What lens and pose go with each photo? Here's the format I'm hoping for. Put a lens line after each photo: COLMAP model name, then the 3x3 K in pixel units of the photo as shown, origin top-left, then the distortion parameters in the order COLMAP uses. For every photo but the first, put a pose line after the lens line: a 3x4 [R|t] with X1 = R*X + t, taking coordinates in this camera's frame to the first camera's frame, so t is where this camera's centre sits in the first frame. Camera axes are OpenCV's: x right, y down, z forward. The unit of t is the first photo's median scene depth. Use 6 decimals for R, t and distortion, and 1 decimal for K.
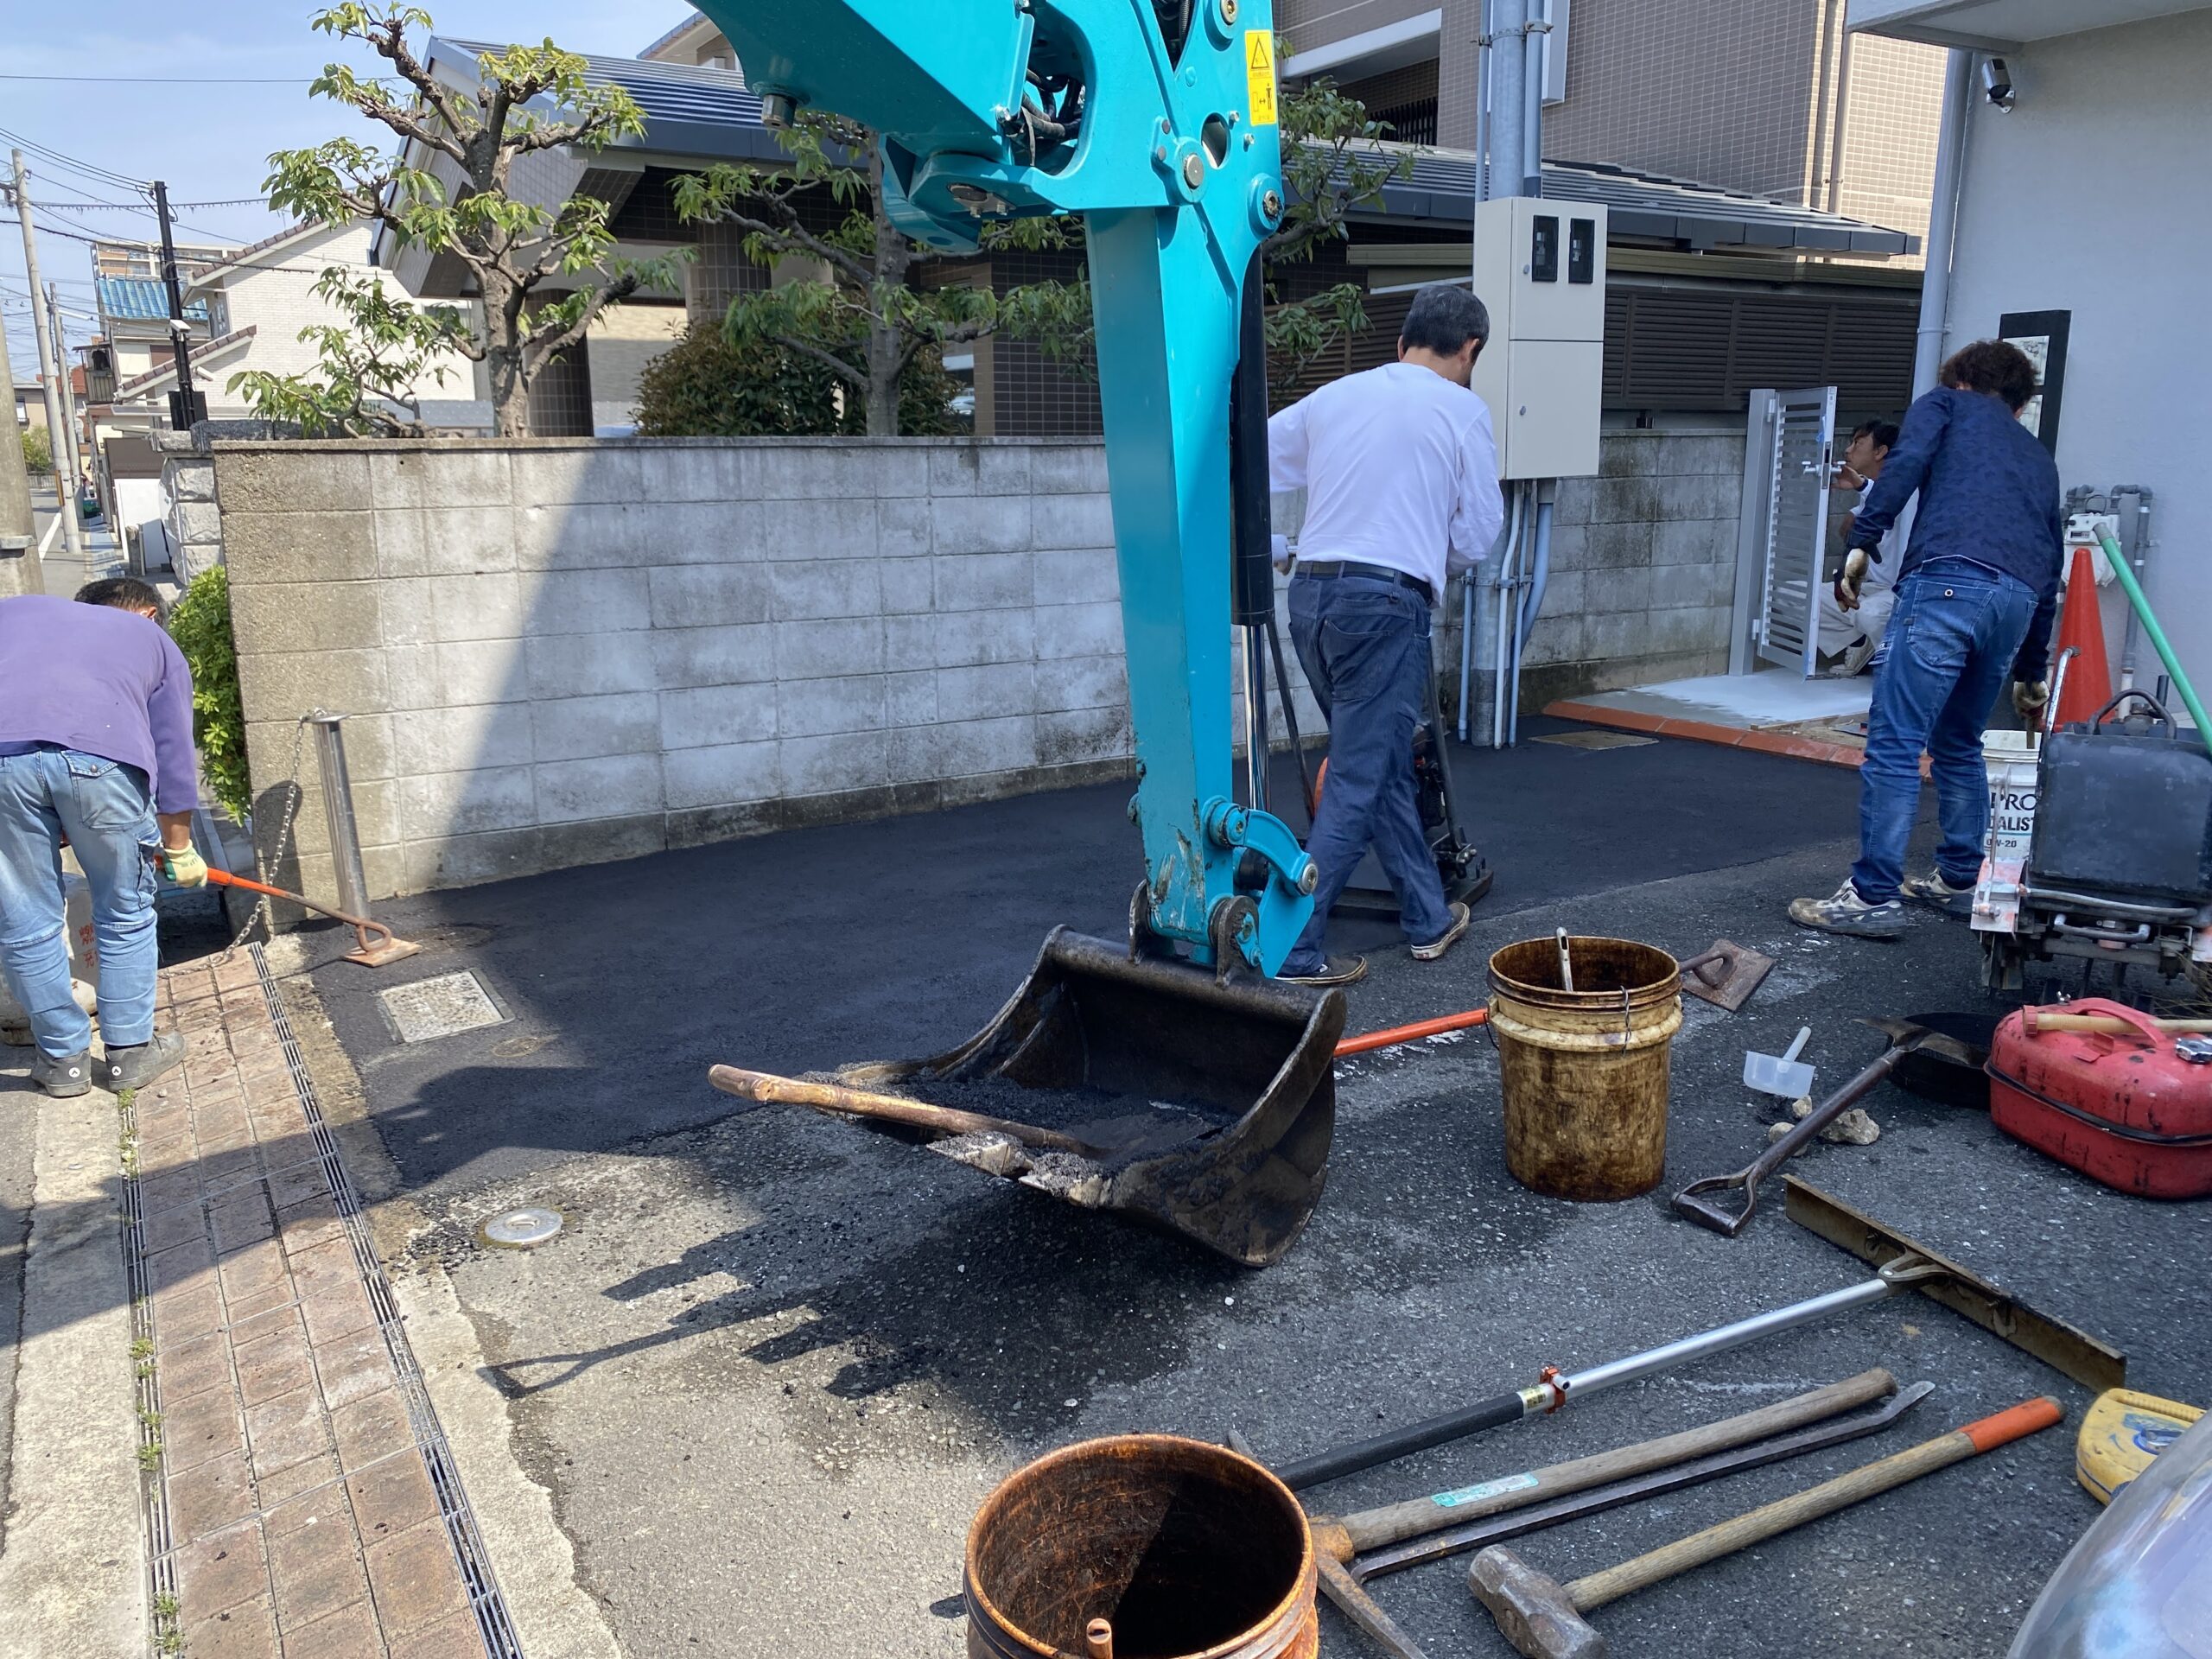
lens RADIAL K [[1696.5, 0, 1117.0], [0, 1696.5, 801.6], [0, 0, 1]] dist [0.078428, -0.135223]
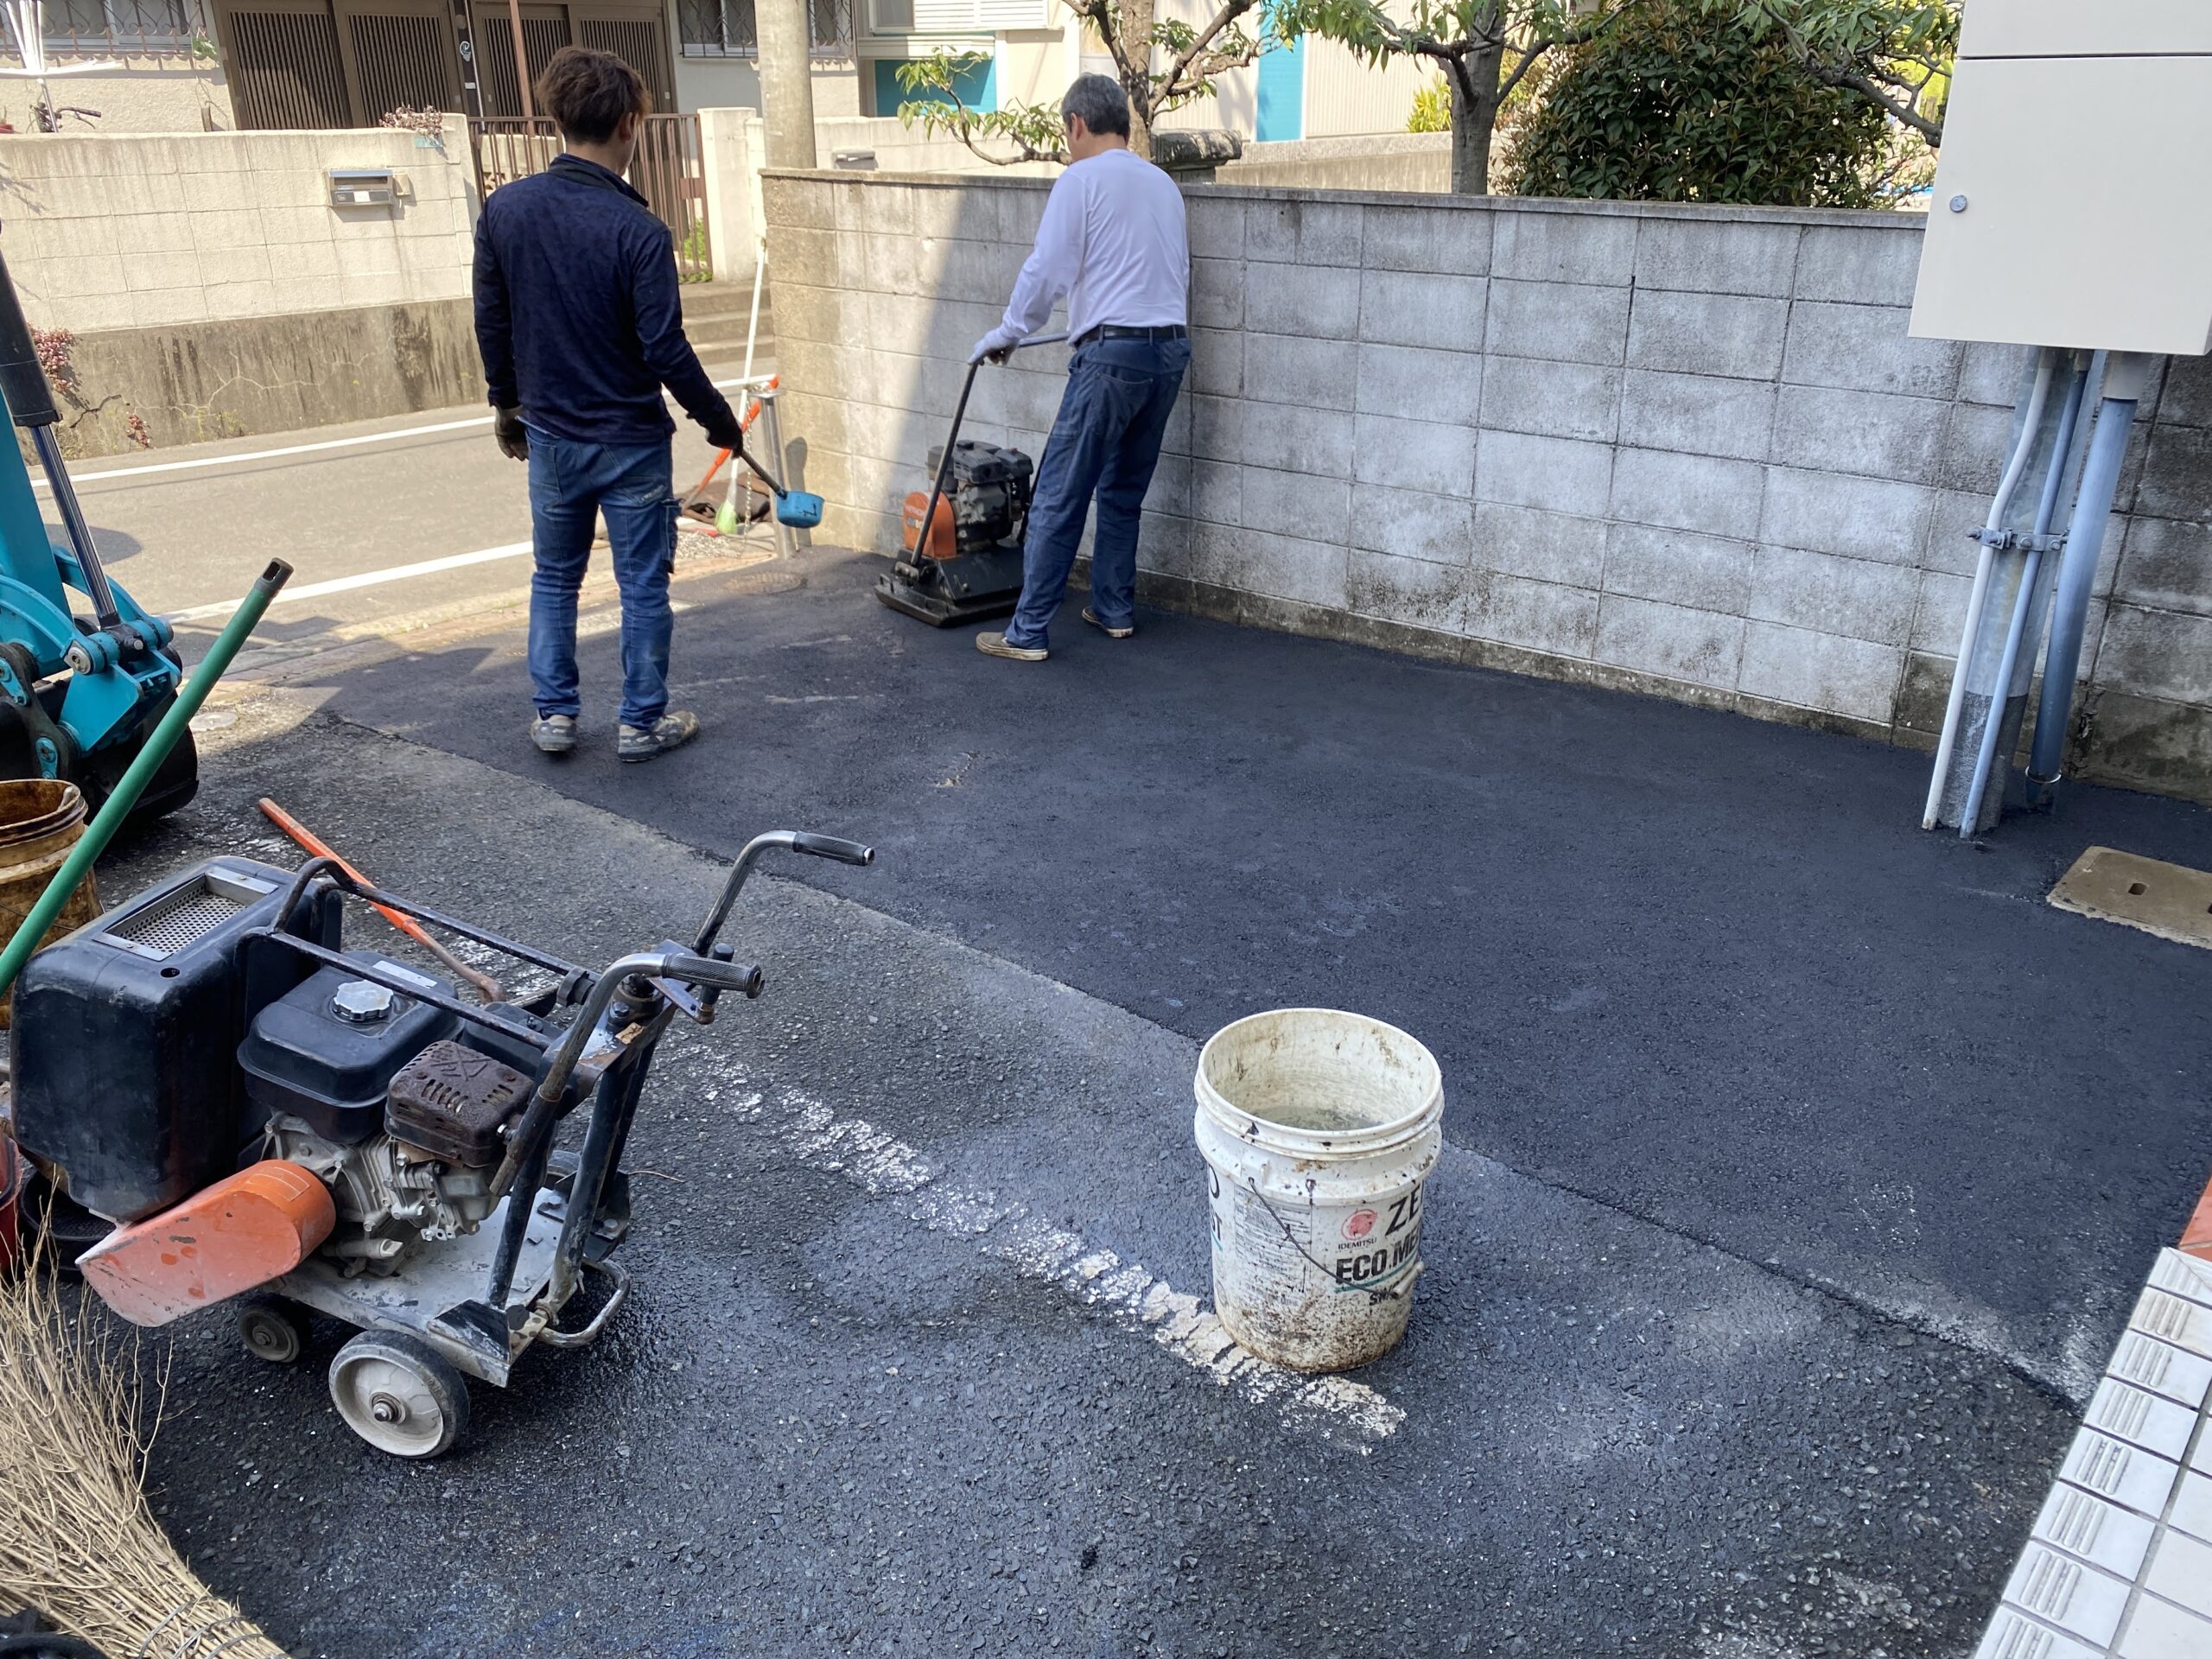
lens RADIAL K [[1696.5, 0, 1117.0], [0, 1696.5, 801.6], [0, 0, 1]] dist [0.078428, -0.135223]
pose [[0.327768, 0.372109, -0.868391, 0.688815], [-0.197142, 0.925872, 0.322330, -0.184690], [0.923960, 0.065547, 0.376830, 0.615493]]
